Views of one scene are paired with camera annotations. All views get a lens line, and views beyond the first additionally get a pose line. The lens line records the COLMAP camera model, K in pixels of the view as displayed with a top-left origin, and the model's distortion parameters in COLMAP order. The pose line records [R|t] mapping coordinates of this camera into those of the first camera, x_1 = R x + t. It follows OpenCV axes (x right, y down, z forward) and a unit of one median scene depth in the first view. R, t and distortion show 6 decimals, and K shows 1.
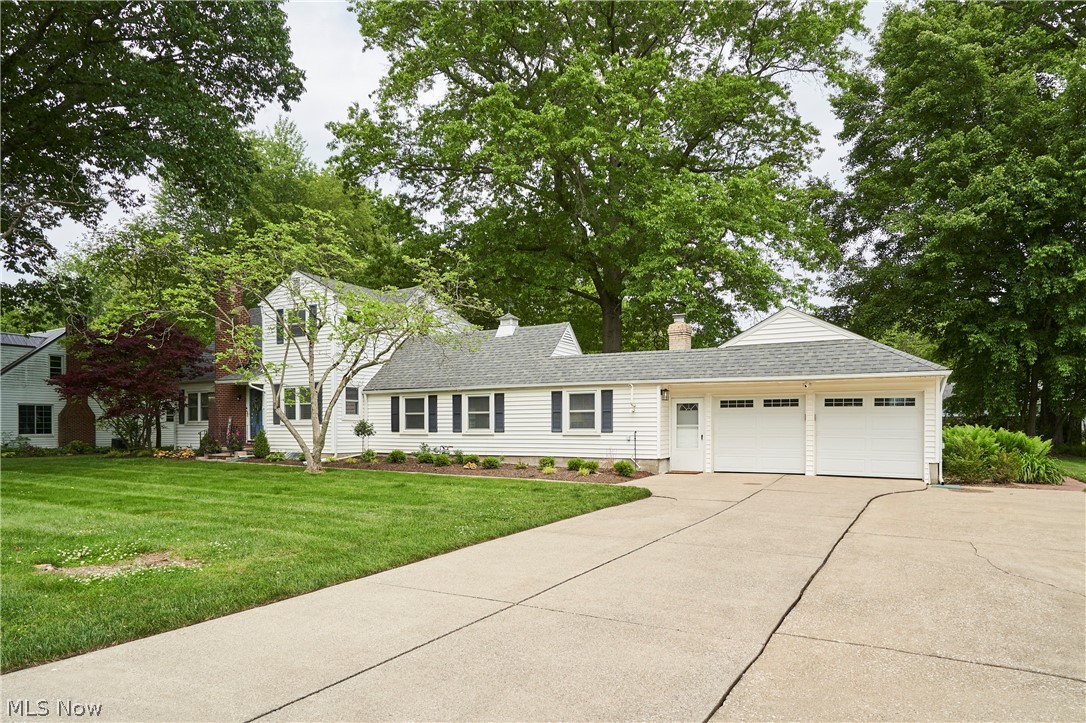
lens RADIAL K [[649.4, 0, 567.1], [0, 649.4, 425.8], [0, 0, 1]] dist [0.007287, 0.003853]
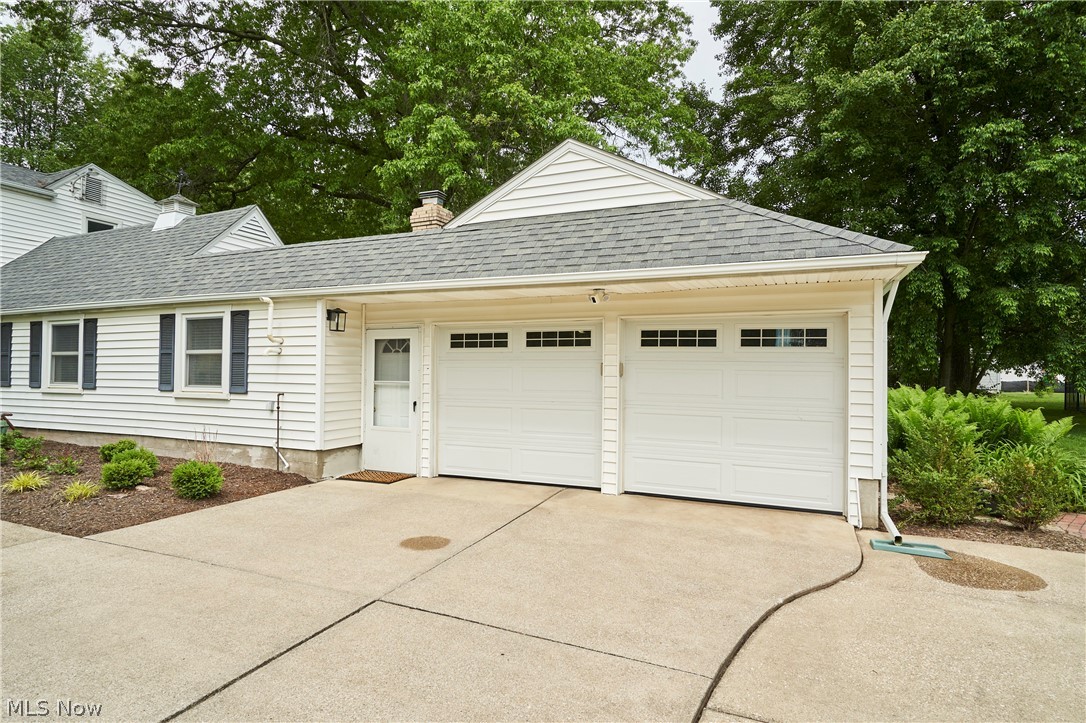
lens RADIAL K [[594.7, 0, 540.9], [0, 594.7, 358.8], [0, 0, 1]] dist [-0.006809, 0.000471]
pose [[0.996324, 0.012650, 0.084723, 0.245177], [-0.010628, 0.999649, -0.024270, -0.008276], [-0.085000, 0.023280, 0.996109, 0.491592]]
